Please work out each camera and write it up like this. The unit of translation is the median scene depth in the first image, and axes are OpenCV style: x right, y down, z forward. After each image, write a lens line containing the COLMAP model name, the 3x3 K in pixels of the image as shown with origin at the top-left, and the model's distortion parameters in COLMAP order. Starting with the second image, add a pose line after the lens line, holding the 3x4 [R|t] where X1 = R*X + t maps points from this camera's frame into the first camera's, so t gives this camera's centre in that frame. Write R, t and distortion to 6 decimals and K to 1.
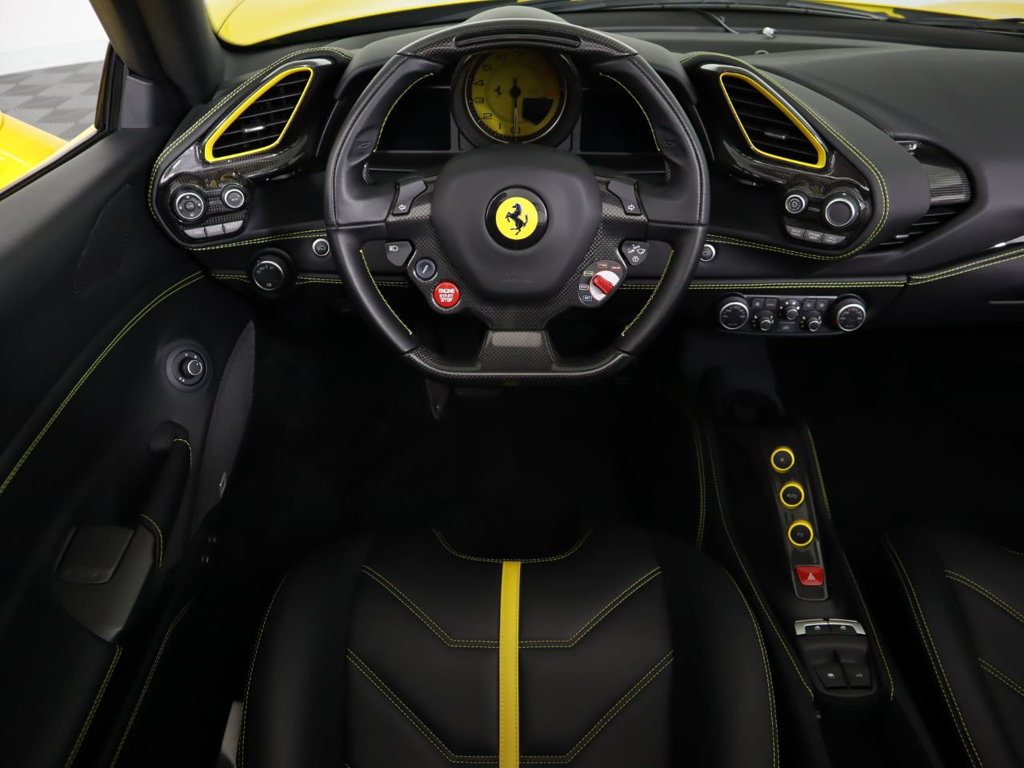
lens RADIAL K [[805.9, 0, 512.0], [0, 805.9, 384.0], [0, 0, 1]] dist [-0.125345, 0.094751]
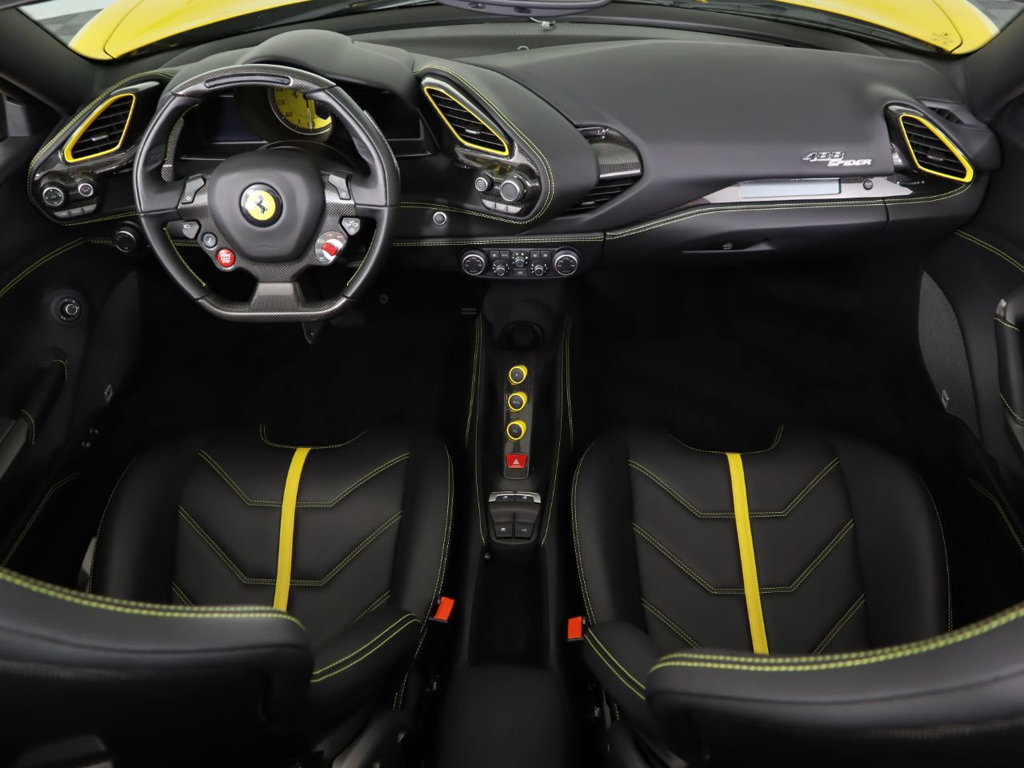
lens RADIAL K [[805.9, 0, 512.0], [0, 805.9, 384.0], [0, 0, 1]] dist [-0.125345, 0.094751]
pose [[0.998859, 0.000968, -0.047746, 0.490780], [0.003702, 0.995216, 0.097628, -0.023835], [0.047612, -0.097694, 0.994077, -0.392223]]
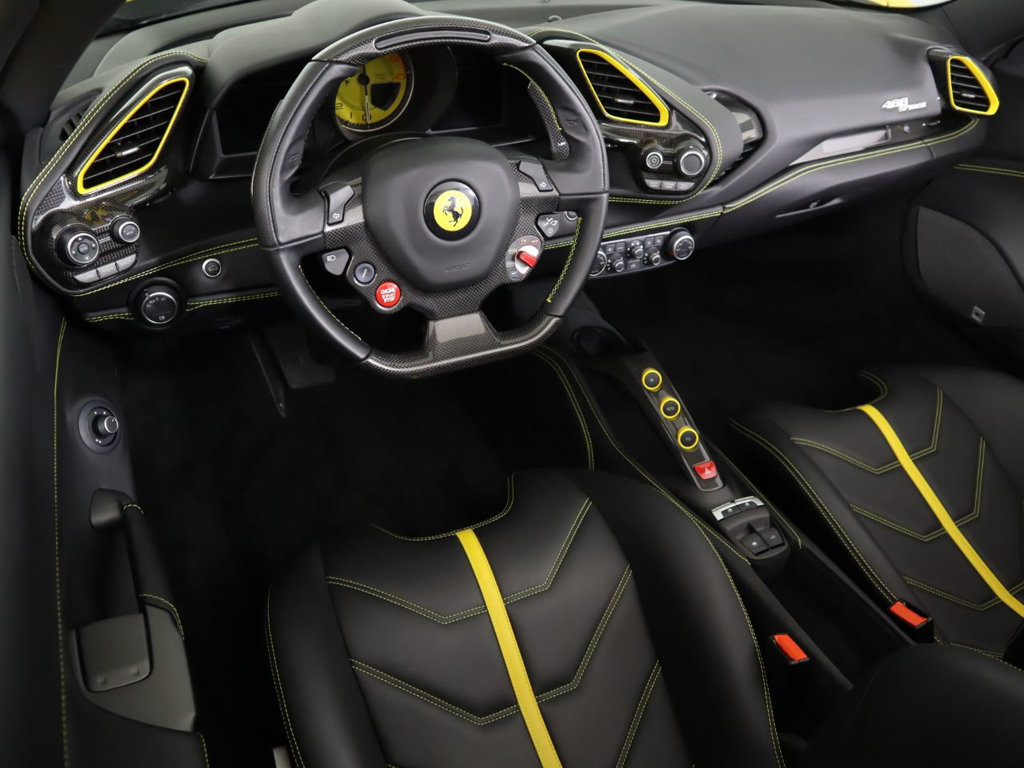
lens RADIAL K [[805.9, 0, 512.0], [0, 805.9, 384.0], [0, 0, 1]] dist [-0.125345, 0.094751]
pose [[0.903426, -0.222507, 0.366485, -0.334006], [0.196588, 0.974617, 0.107118, -0.078346], [-0.381017, -0.024726, 0.924237, 0.004505]]
